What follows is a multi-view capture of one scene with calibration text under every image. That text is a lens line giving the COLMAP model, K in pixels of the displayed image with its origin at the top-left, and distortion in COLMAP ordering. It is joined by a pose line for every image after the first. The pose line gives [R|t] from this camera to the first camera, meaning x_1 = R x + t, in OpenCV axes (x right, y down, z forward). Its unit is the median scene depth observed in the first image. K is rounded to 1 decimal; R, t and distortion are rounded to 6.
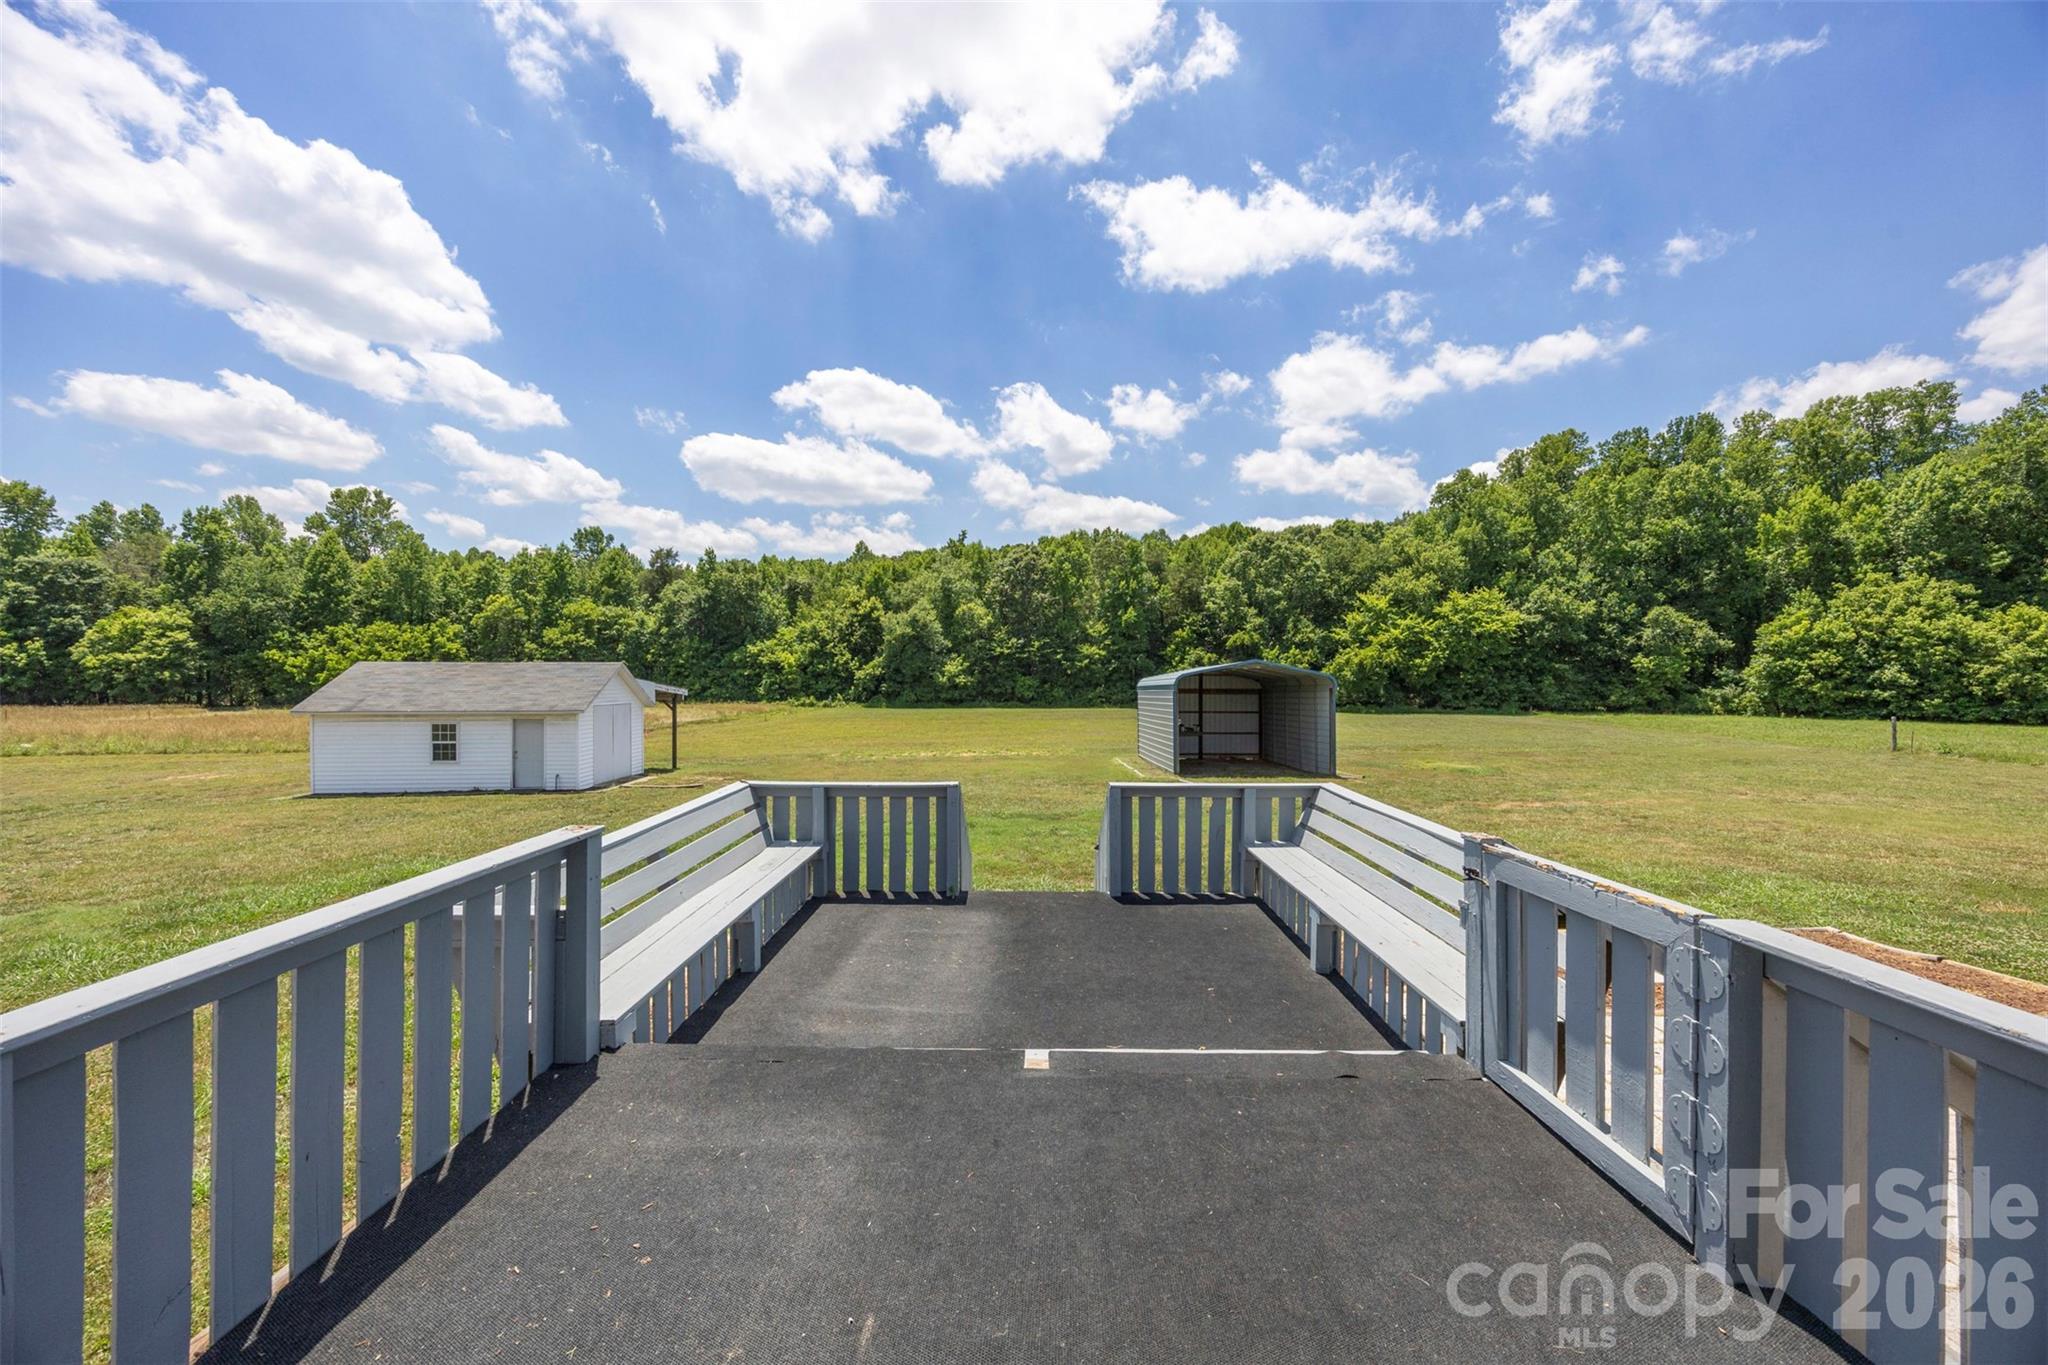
lens RADIAL K [[809.9, 0, 1020.3], [0, 809.9, 690.3], [0, 0, 1]] dist [0.000807, -0.000114]
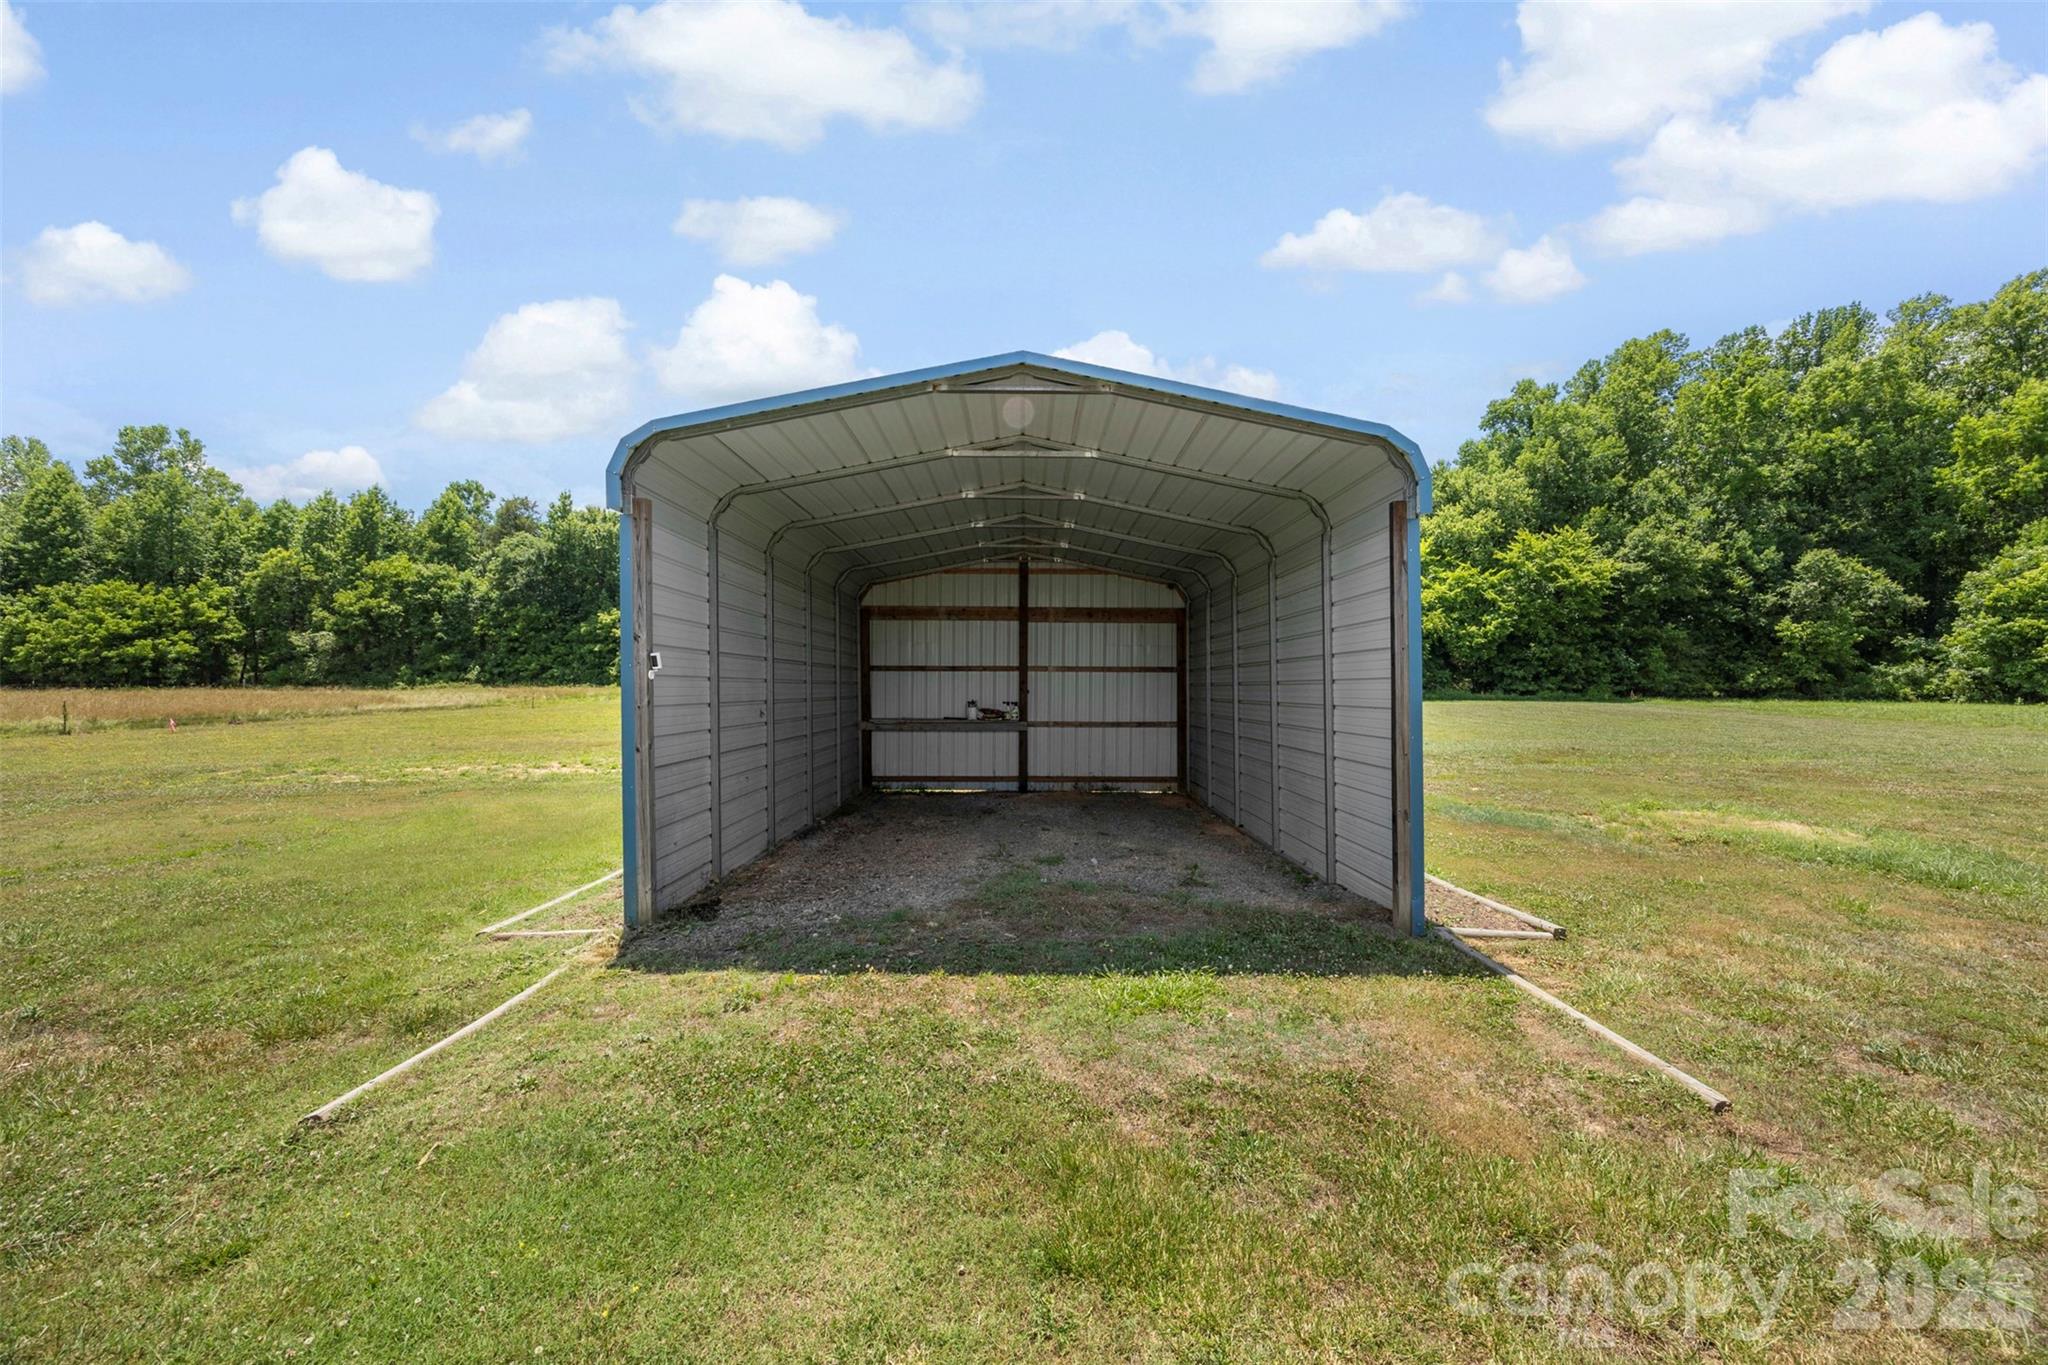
lens RADIAL K [[809.9, 0, 1024.6], [0, 809.9, 671.5], [0, 0, 1]] dist [0.000807, -0.000114]
pose [[0.999915, 0.000264, -0.013071, 0.098463], [-0.000467, 0.999879, -0.015540, 0.014687], [0.013065, 0.015545, 0.999794, 0.267830]]
